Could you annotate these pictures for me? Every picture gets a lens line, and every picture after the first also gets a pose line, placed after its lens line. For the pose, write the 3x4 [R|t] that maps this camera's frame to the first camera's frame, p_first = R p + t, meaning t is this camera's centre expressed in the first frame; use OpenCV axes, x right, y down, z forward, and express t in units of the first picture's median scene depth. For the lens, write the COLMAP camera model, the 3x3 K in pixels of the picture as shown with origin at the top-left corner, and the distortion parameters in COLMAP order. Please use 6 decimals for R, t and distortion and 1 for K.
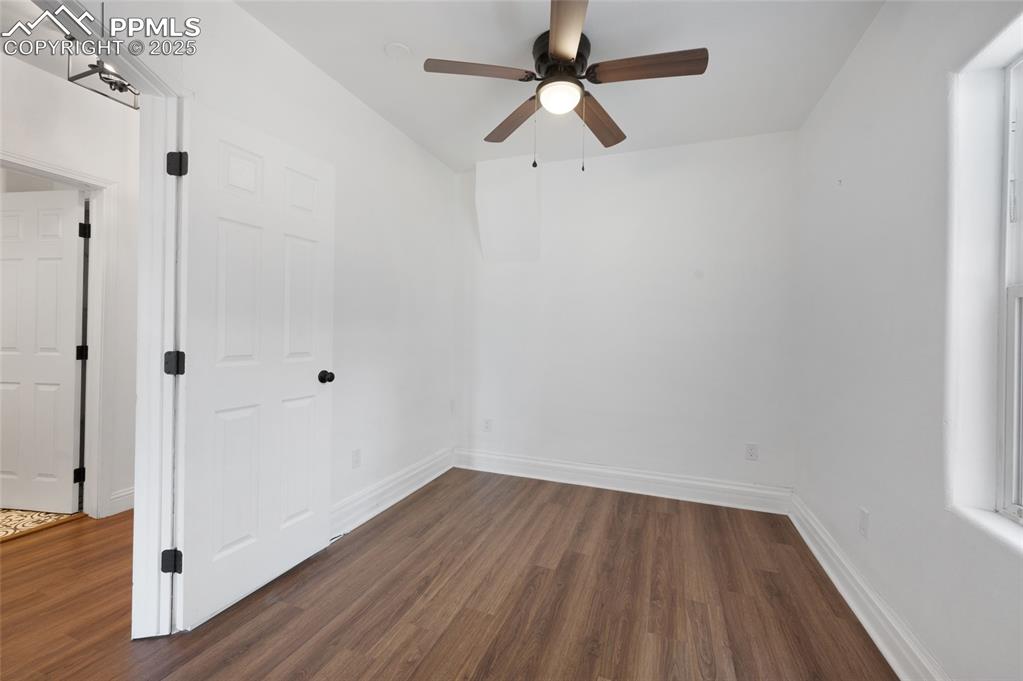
lens RADIAL K [[418.6, 0, 511.8], [0, 418.6, 335.6], [0, 0, 1]] dist [-0.002271, -0.000341]
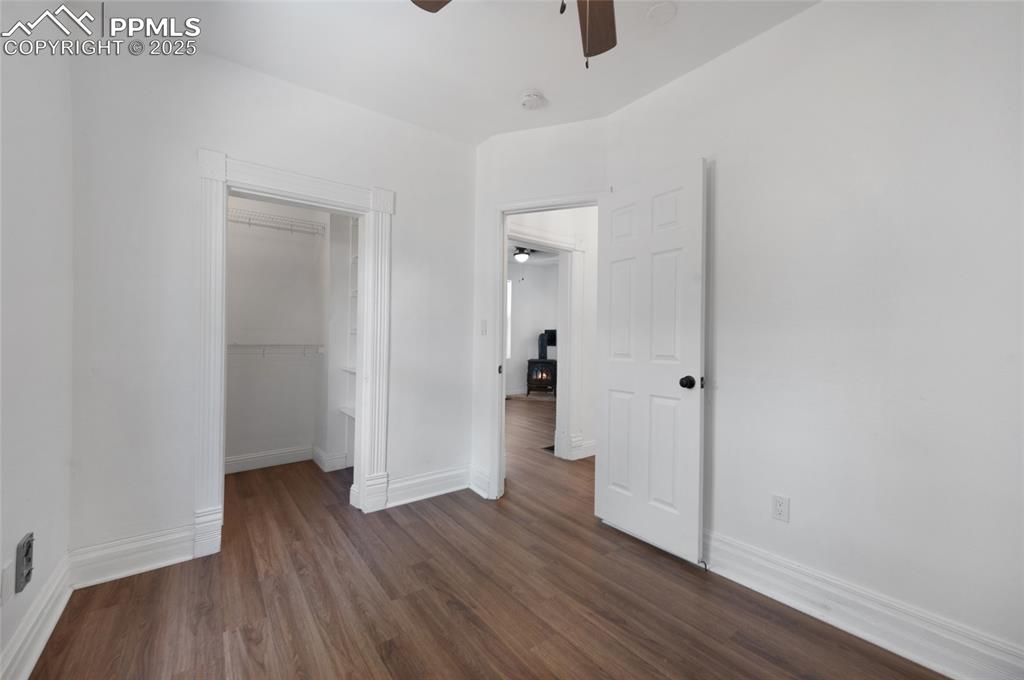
lens RADIAL K [[419.0, 0, 512.3], [0, 419.0, 335.1], [0, 0, 1]] dist [-0.002271, -0.000341]
pose [[-0.537636, -0.033707, -0.842503, 0.610007], [-0.022927, 0.999416, -0.025355, 0.022441], [0.842865, 0.005684, -0.538095, 1.180186]]
